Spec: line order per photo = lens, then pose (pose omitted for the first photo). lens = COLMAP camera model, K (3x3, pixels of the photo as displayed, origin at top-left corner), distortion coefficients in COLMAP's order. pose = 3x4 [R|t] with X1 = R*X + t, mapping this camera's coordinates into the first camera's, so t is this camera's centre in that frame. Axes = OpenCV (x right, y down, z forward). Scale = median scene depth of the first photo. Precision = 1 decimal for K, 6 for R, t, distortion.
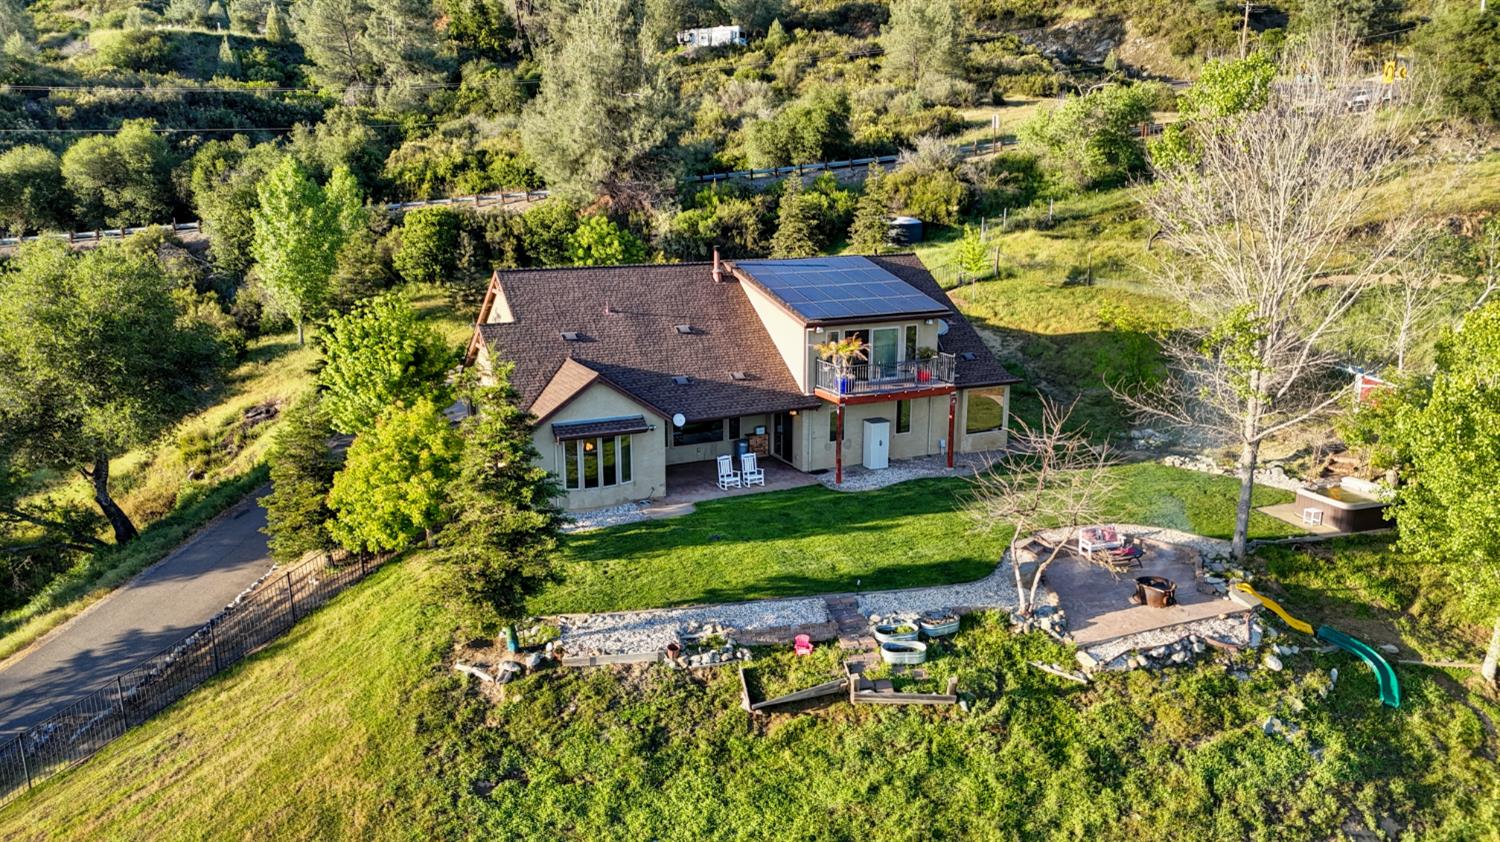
lens RADIAL K [[1031.9, 0, 750.0], [0, 1031.9, 421.0], [0, 0, 1]] dist [0.004924, -0.002139]
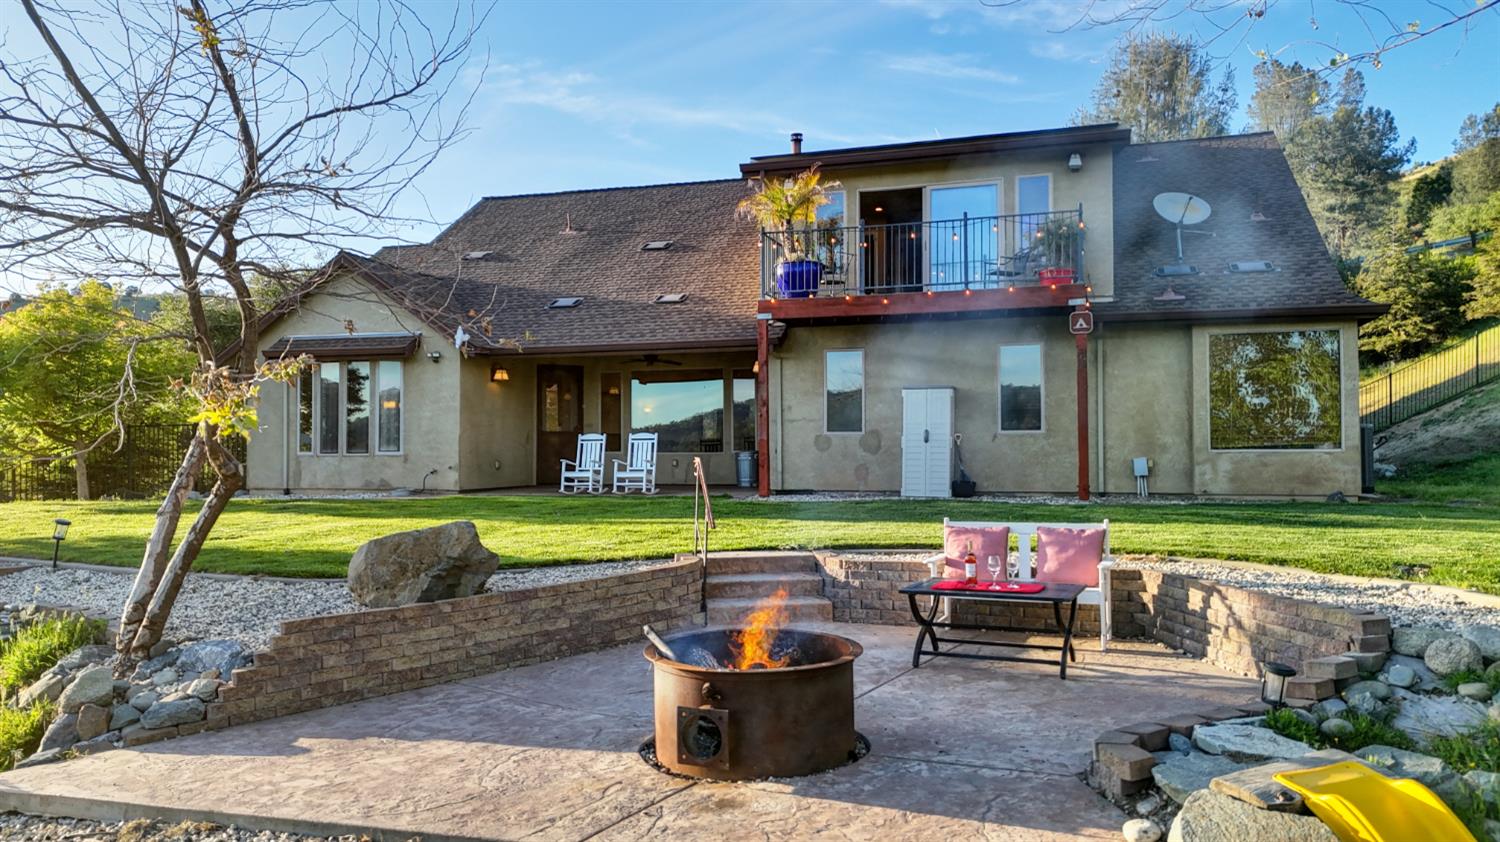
lens RADIAL K [[1077.9, 0, 750.0], [0, 1077.9, 421.0], [0, 0, 1]] dist [-0.001247, -0.001575]
pose [[0.723426, -0.027707, -0.689846, 0.217630], [-0.153324, 0.967796, -0.199657, 0.066180], [0.673162, 0.250207, 0.695881, 0.362831]]
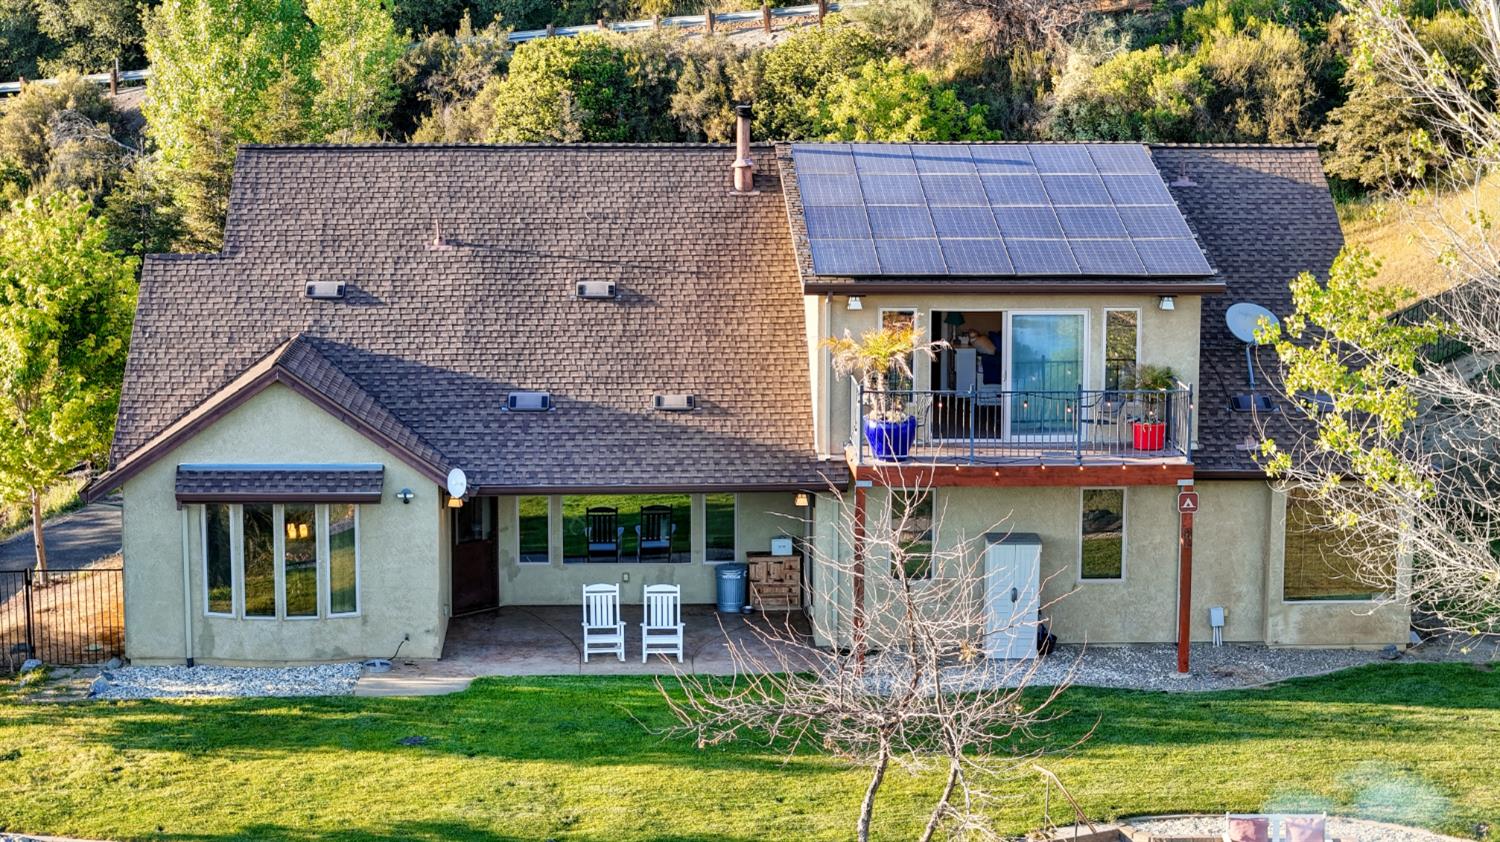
lens RADIAL K [[2850.9, 0, 750.0], [0, 2850.9, 421.0], [0, 0, 1]] dist [-0.372354, 2.482829]
pose [[0.917210, 0.061658, -0.393605, 0.263644], [-0.092654, 0.993876, -0.060220, 0.017427], [0.387481, 0.091703, 0.917305, -0.034389]]
